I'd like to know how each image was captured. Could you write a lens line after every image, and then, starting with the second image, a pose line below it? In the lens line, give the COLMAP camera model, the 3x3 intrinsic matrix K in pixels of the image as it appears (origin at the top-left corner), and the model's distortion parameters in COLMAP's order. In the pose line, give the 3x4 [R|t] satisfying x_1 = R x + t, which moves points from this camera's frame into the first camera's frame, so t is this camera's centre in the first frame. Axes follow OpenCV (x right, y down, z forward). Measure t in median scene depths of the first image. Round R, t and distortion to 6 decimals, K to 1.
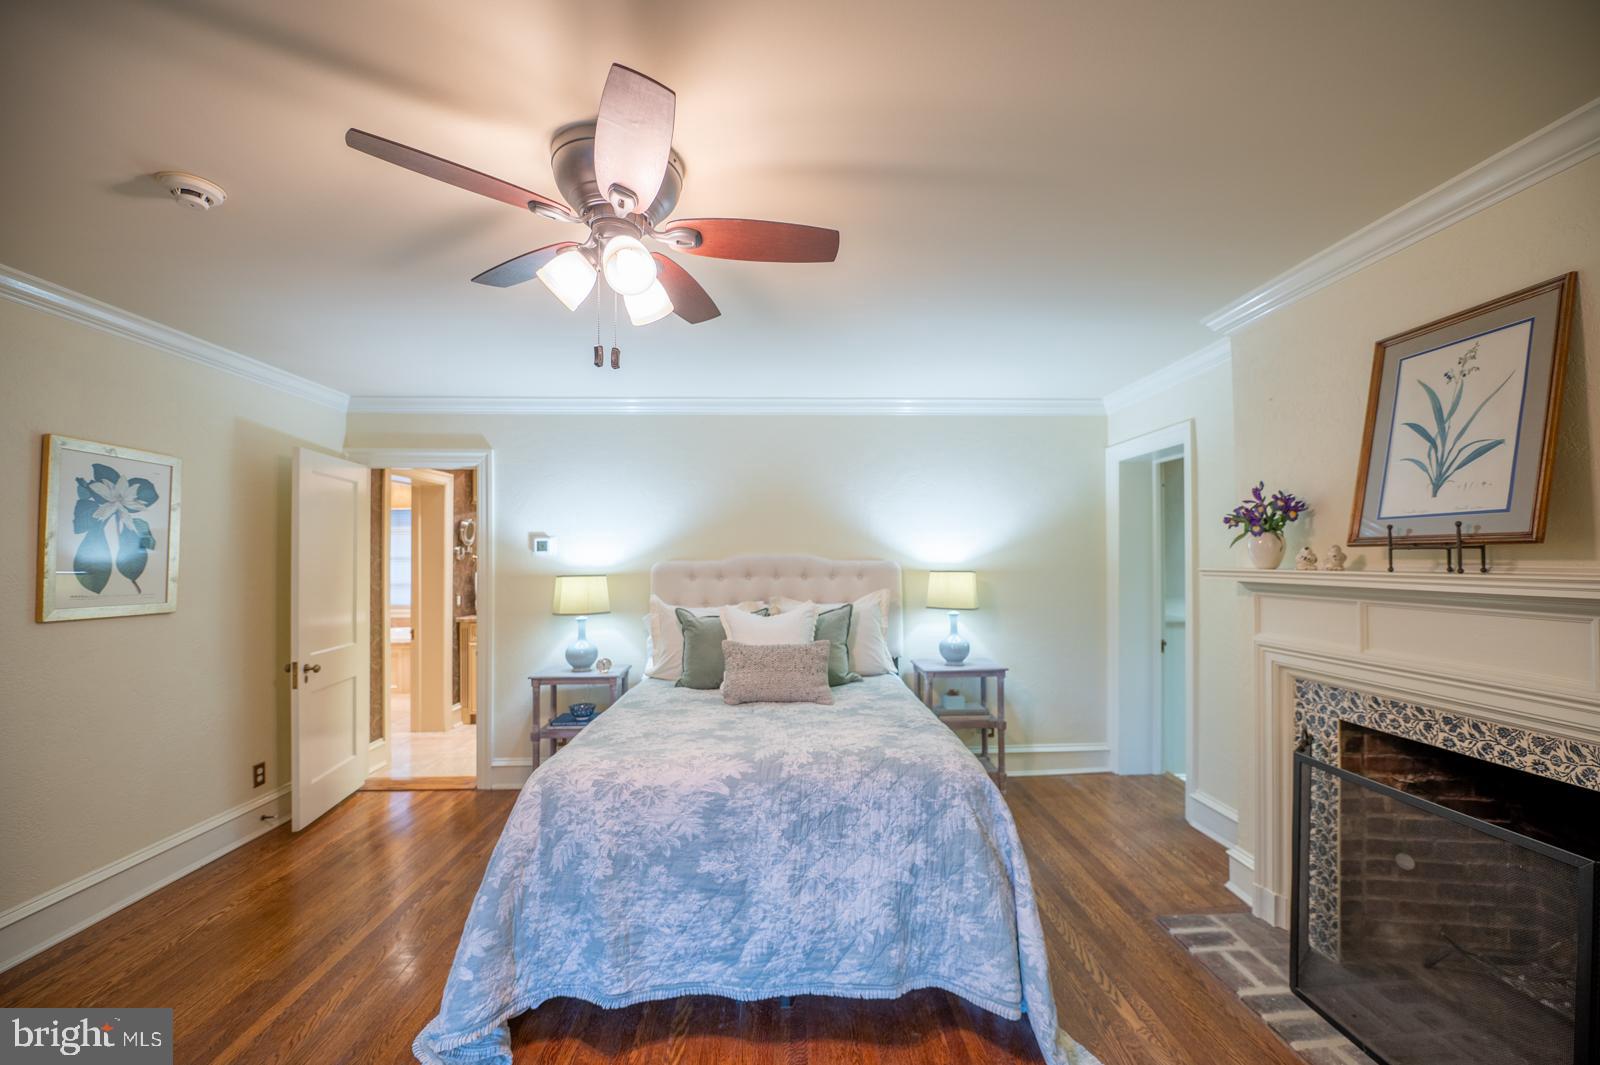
lens RADIAL K [[638.3, 0, 806.3], [0, 638.3, 542.4], [0, 0, 1]] dist [-0.018570, -0.000488]
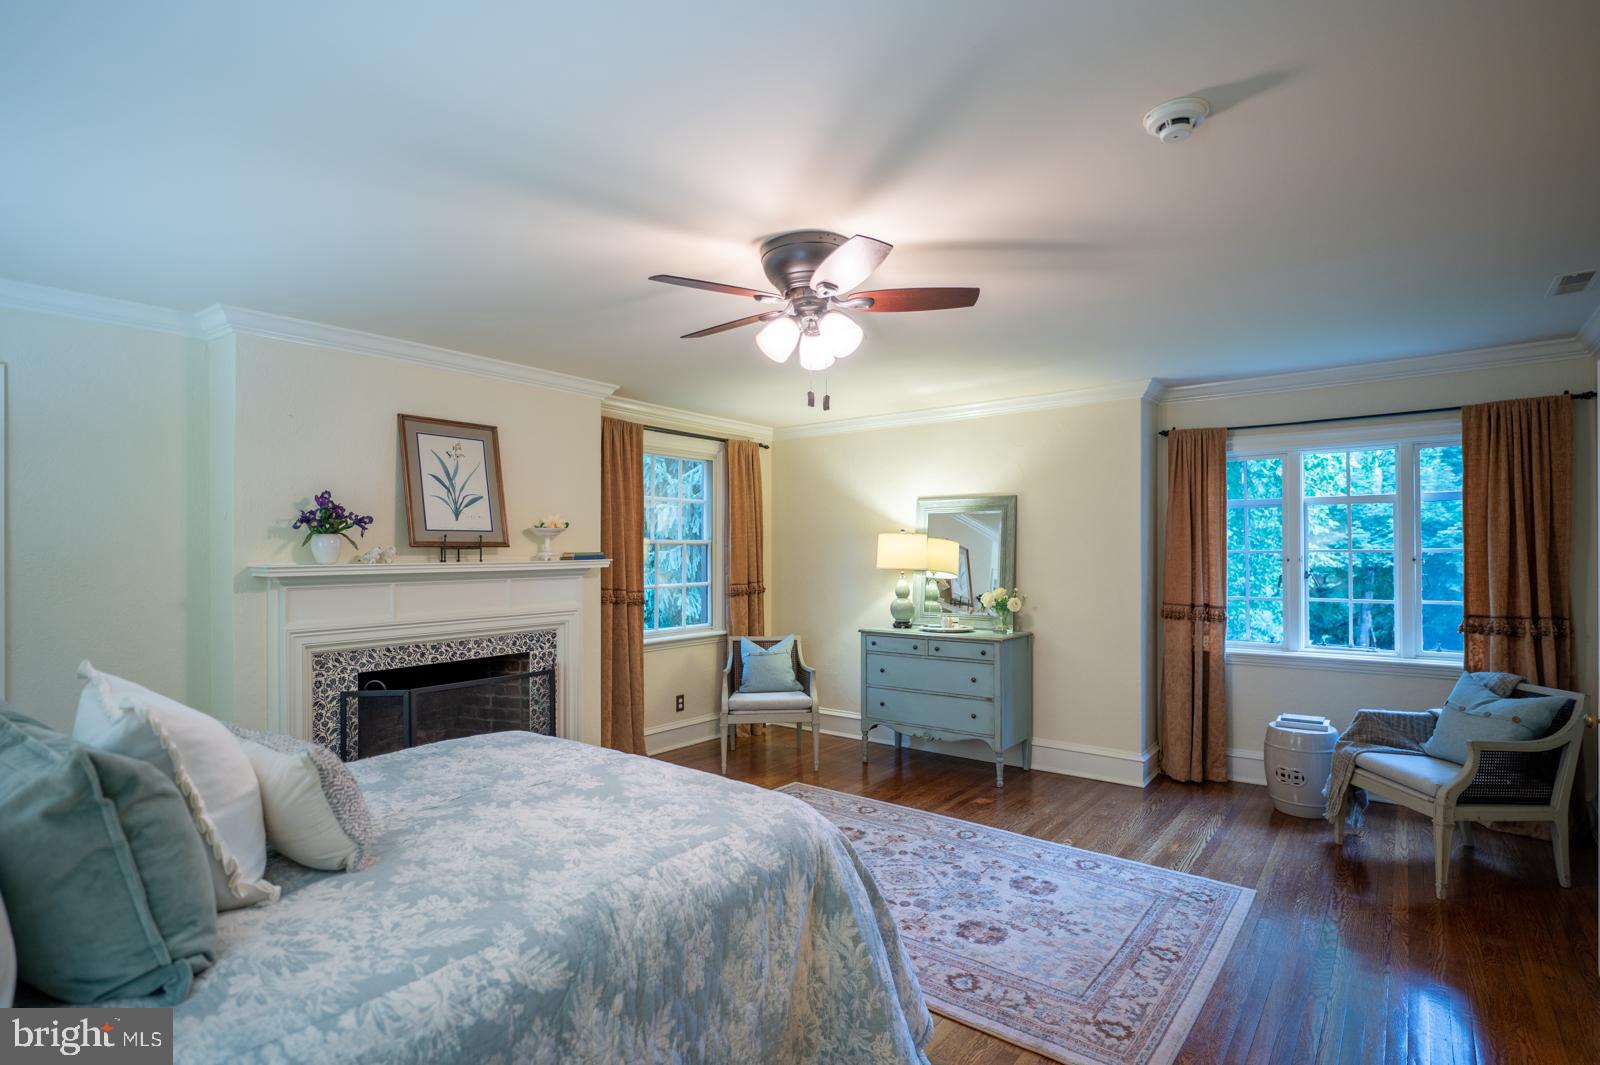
lens RADIAL K [[782.7, 0, 800.8], [0, 782.7, 542.5], [0, 0, 1]] dist [-0.023496, -0.000438]
pose [[-0.761577, 0.018252, 0.647817, -1.086262], [-0.004481, 0.999431, -0.033426, 0.054798], [-0.648059, -0.028359, -0.761062, 1.838773]]
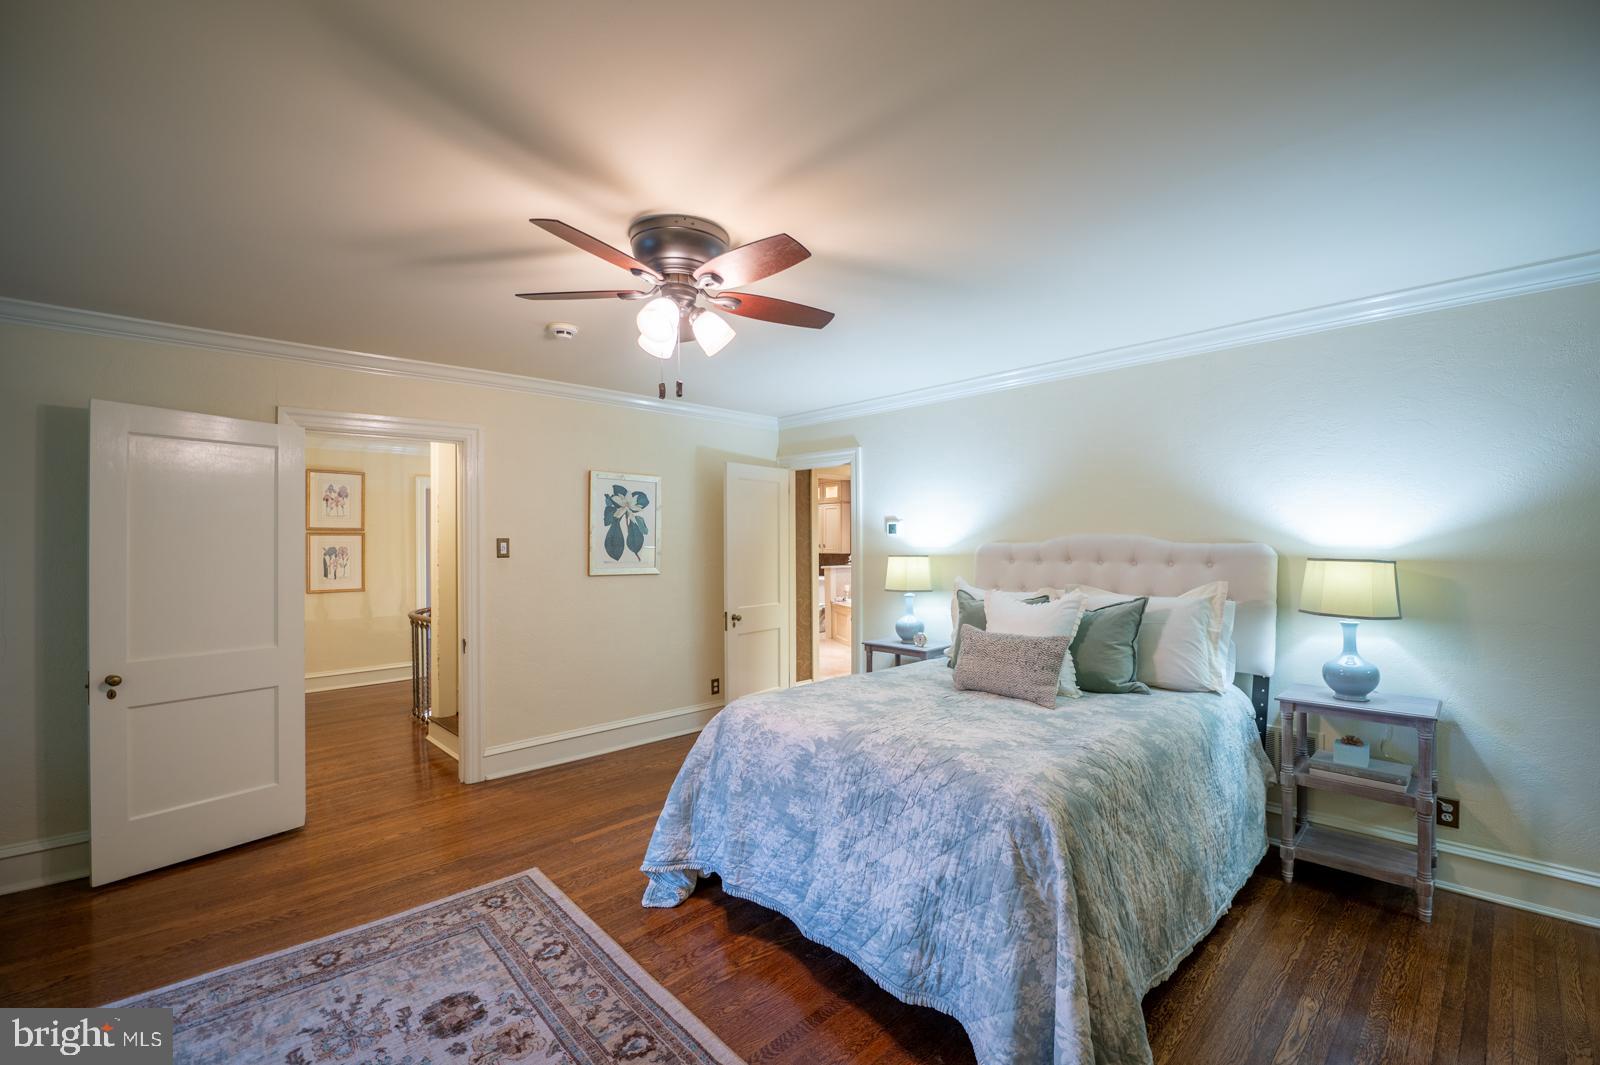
lens RADIAL K [[662.9, 0, 801.8], [0, 662.9, 539.0], [0, 0, 1]] dist [-0.015244, -0.000381]
pose [[0.659740, 0.000272, -0.751494, 0.737419], [0.018959, 0.999676, 0.017006, 0.001732], [0.751255, -0.025467, 0.659521, 0.231131]]
